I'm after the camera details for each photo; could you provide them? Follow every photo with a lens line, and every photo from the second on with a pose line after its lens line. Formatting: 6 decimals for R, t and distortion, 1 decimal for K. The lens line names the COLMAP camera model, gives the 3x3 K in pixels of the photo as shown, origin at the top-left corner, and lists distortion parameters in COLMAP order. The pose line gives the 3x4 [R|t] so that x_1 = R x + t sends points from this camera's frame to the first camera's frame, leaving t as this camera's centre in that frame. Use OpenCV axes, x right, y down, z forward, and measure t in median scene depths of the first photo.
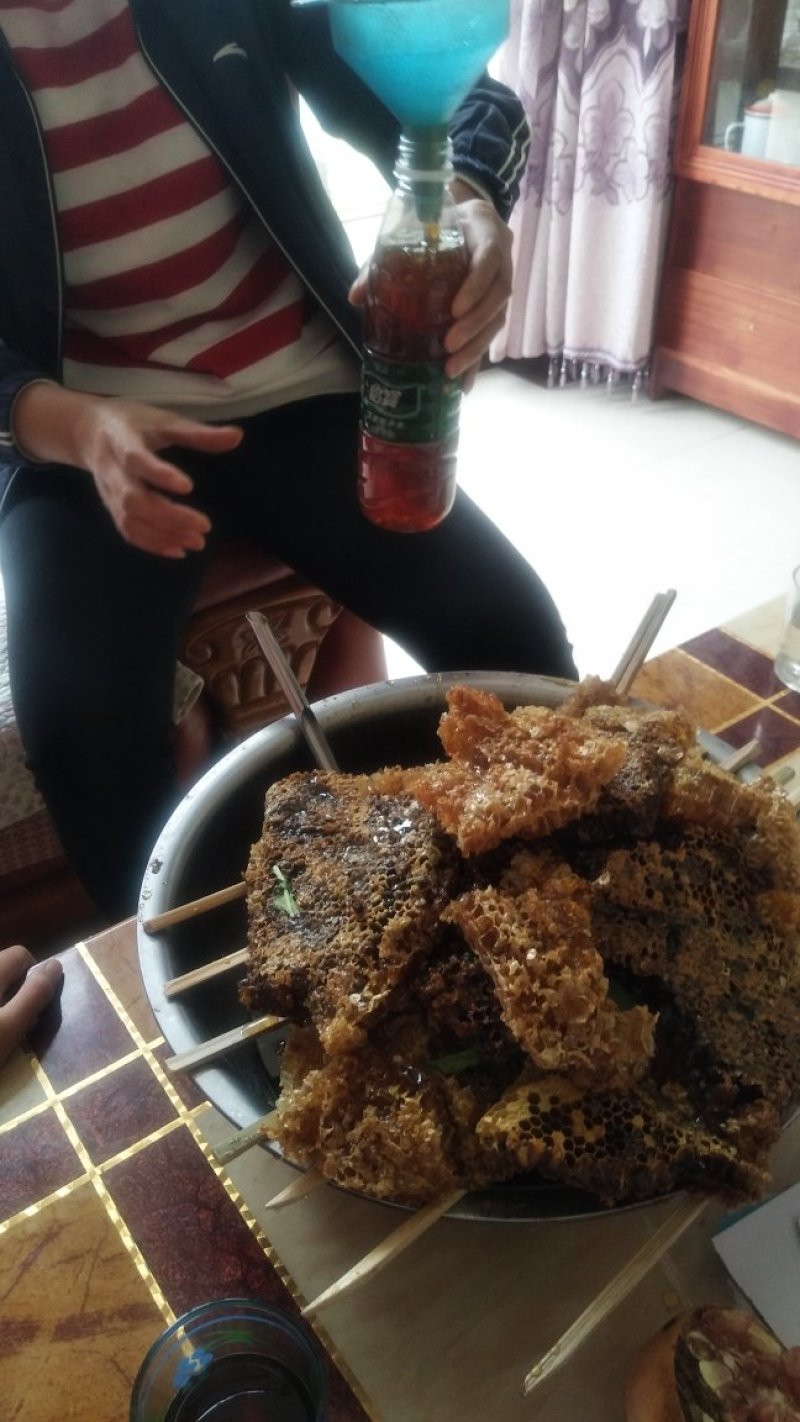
lens RADIAL K [[1148.8, 0, 403.7], [0, 1148.8, 711.1], [0, 0, 1]] dist [0.004144, -0.014092]
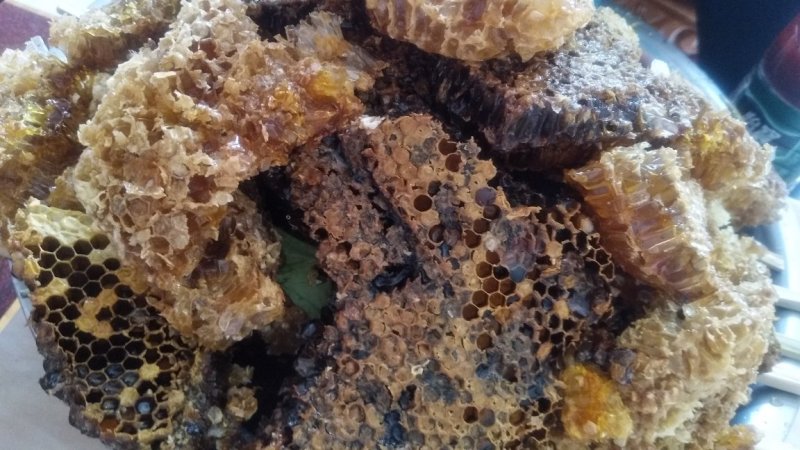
lens RADIAL K [[646.3, 0, 400.6], [0, 646.3, 223.6], [0, 0, 1]] dist [0.004144, -0.014092]
pose [[0.577240, 0.721449, -0.382499, 0.360096], [-0.643760, 0.690237, 0.330372, 0.052149], [0.502362, 0.055534, 0.862872, 0.675877]]
